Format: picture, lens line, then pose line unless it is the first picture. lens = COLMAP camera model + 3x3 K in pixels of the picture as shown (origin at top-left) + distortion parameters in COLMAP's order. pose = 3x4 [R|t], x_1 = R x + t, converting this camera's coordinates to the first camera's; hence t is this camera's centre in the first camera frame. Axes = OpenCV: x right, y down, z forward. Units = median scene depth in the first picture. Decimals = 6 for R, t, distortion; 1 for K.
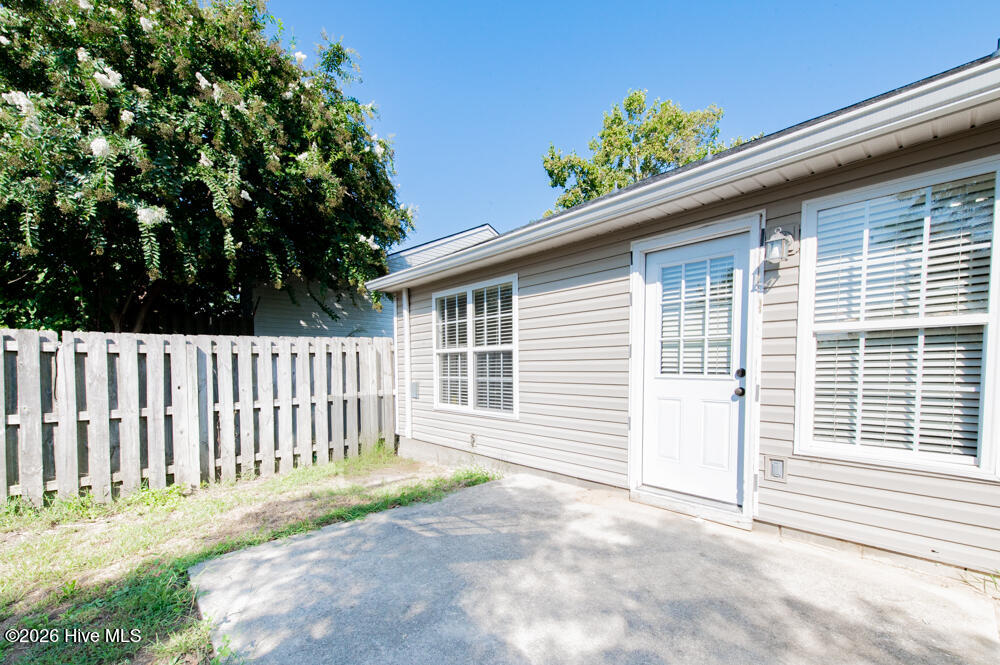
lens RADIAL K [[400.6, 0, 527.5], [0, 400.6, 363.1], [0, 0, 1]] dist [-0.000852, -0.000064]
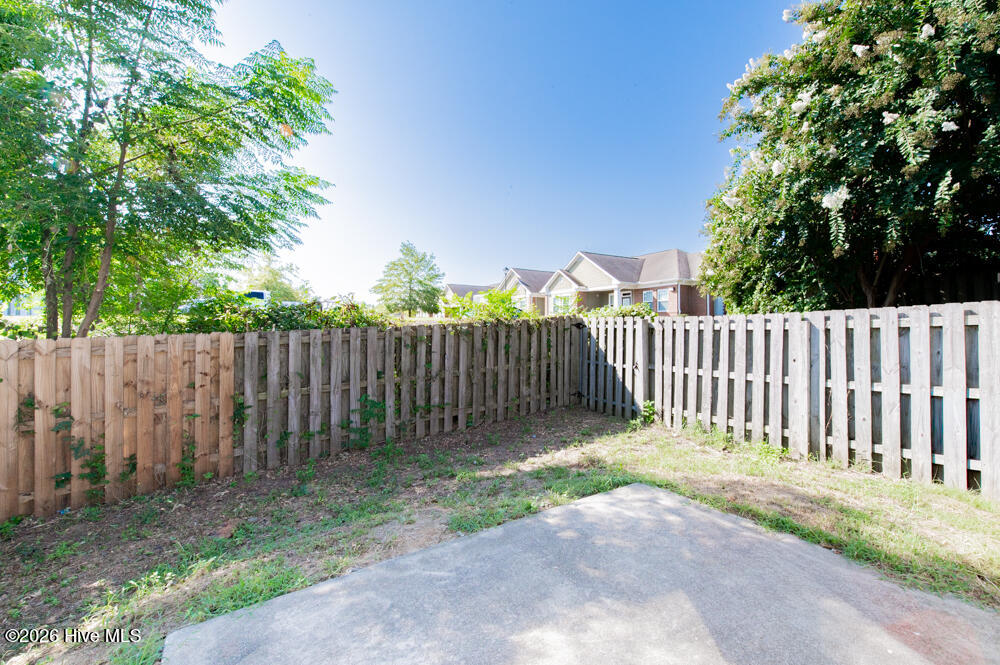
lens RADIAL K [[391.3, 0, 502.1], [0, 391.3, 334.3], [0, 0, 1]] dist [-0.000263, 0.000011]
pose [[-0.189991, 0.001174, -0.981785, 0.317000], [-0.002288, 0.999996, 0.001638, -0.010145], [0.981783, 0.002558, -0.189988, 0.401840]]
